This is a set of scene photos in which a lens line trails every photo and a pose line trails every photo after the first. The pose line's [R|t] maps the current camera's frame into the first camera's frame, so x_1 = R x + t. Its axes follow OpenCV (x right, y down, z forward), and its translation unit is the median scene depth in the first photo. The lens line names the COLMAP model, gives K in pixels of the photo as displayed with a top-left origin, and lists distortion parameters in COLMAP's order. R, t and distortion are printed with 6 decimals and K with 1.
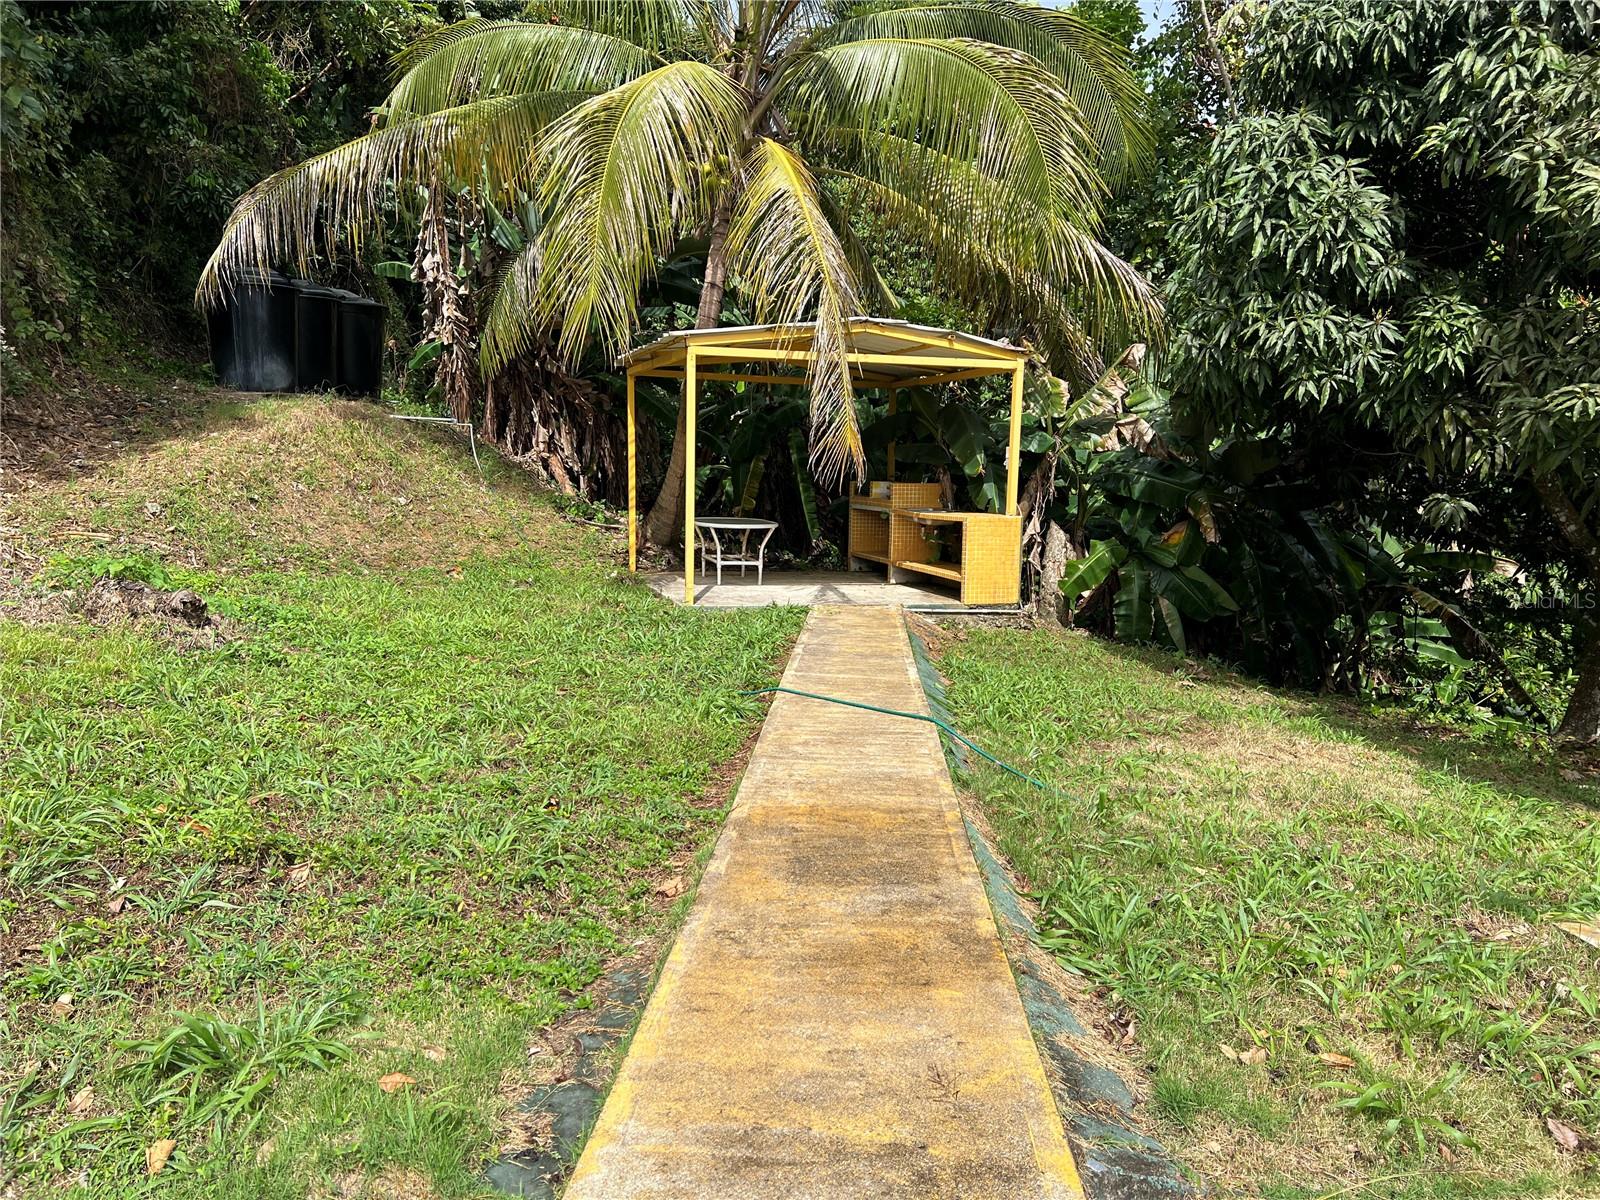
lens RADIAL K [[1213.3, 0, 800.2], [0, 1213.3, 597.6], [0, 0, 1]] dist [0.001088, 0.001934]
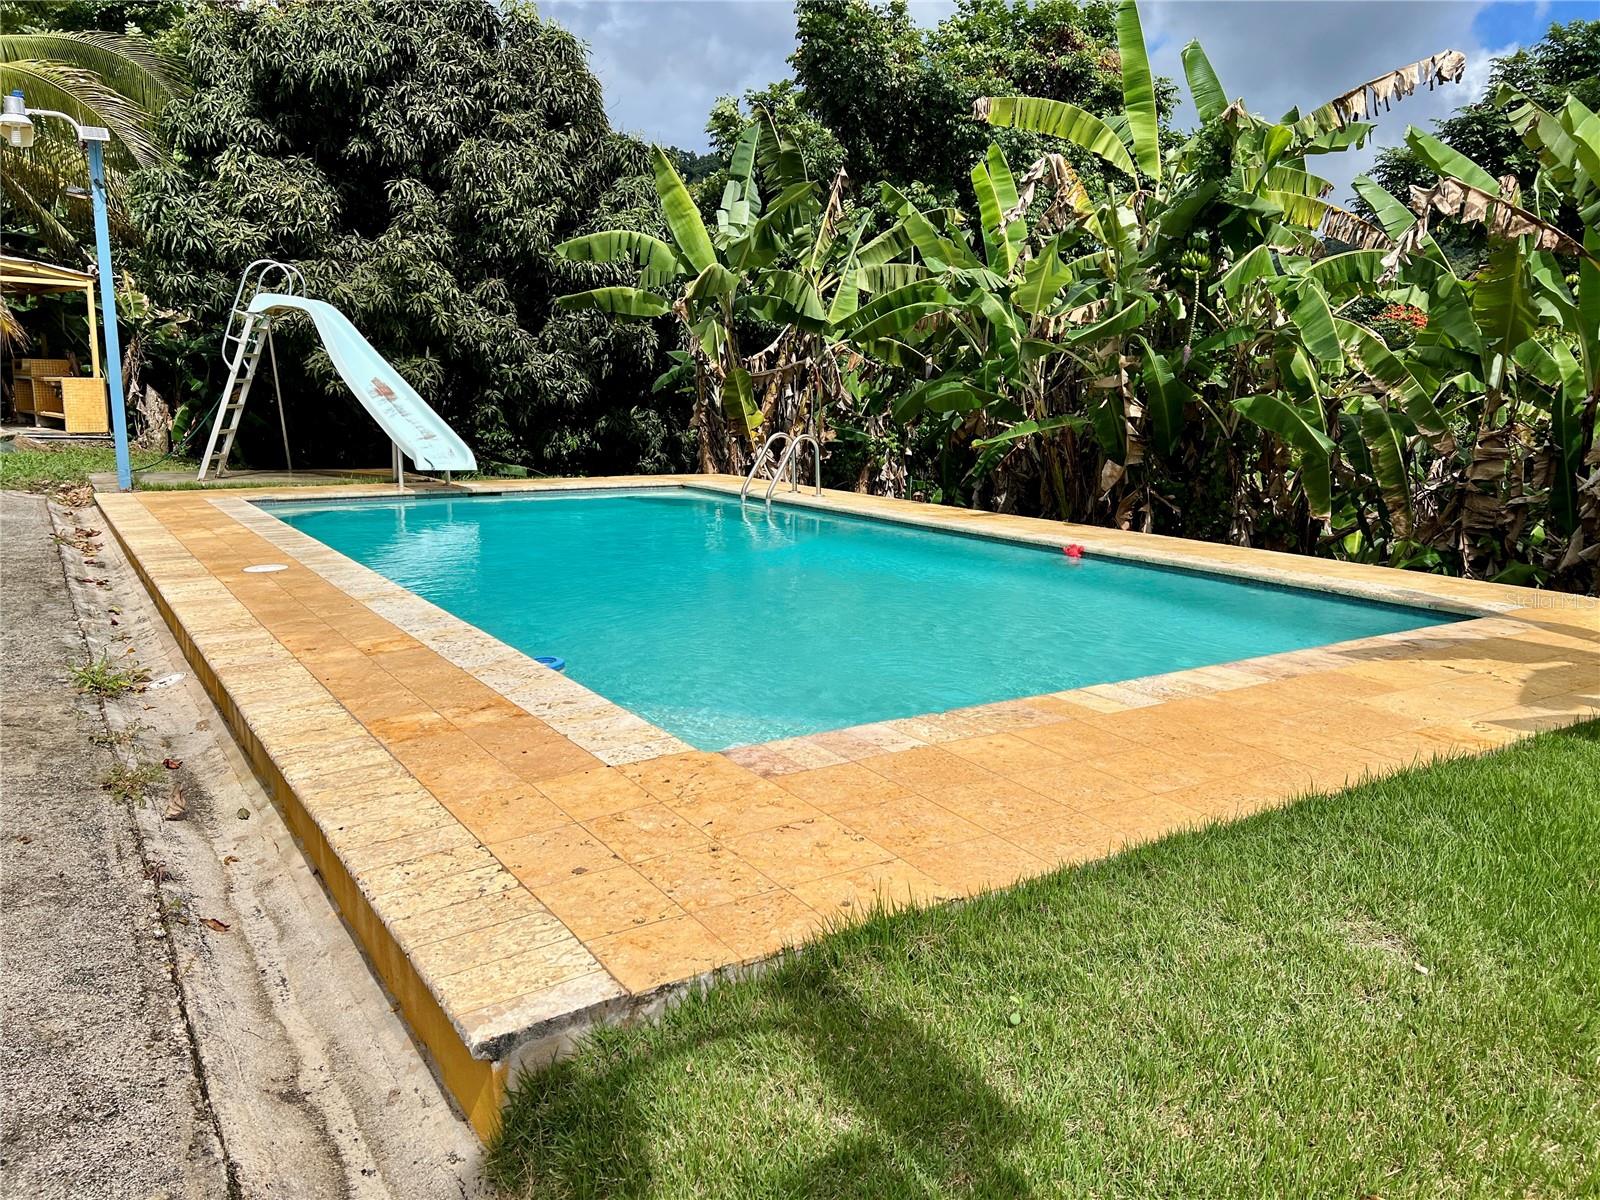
lens RADIAL K [[1213.3, 0, 798.3], [0, 1213.3, 605.7], [0, 0, 1]] dist [0.001088, 0.001934]
pose [[0.885981, -0.082979, 0.456237, 0.221156], [0.042114, 0.994192, 0.099038, 0.106035], [-0.461806, -0.068532, 0.884330, -0.831649]]
